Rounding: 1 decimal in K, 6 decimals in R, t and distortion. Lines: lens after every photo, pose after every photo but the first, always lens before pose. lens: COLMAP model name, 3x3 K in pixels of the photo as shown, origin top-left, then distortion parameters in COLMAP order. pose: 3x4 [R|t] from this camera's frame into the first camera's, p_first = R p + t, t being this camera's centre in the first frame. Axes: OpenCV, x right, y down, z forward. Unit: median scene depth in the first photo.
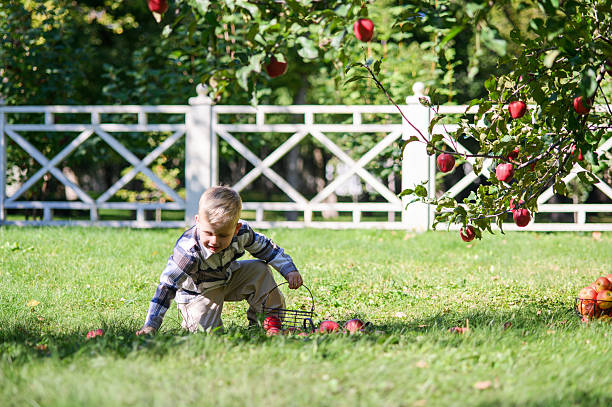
lens RADIAL K [[1829.2, 0, 306.4], [0, 1829.2, 194.4], [0, 0, 1]] dist [0.063713, -0.202771]
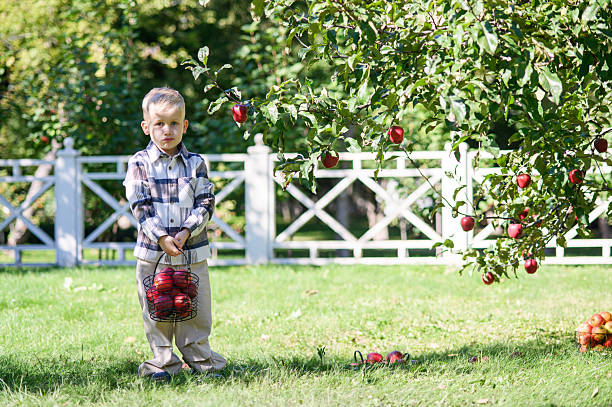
lens RADIAL K [[1884.4, 0, 306.0], [0, 1884.4, 203.5], [0, 0, 1]] dist [0.078653, 1.104113]
pose [[0.999532, -0.014884, -0.026724, 0.001059], [0.014745, 0.999877, -0.005375, -0.018637], [0.026801, 0.004978, 0.999628, -0.202871]]
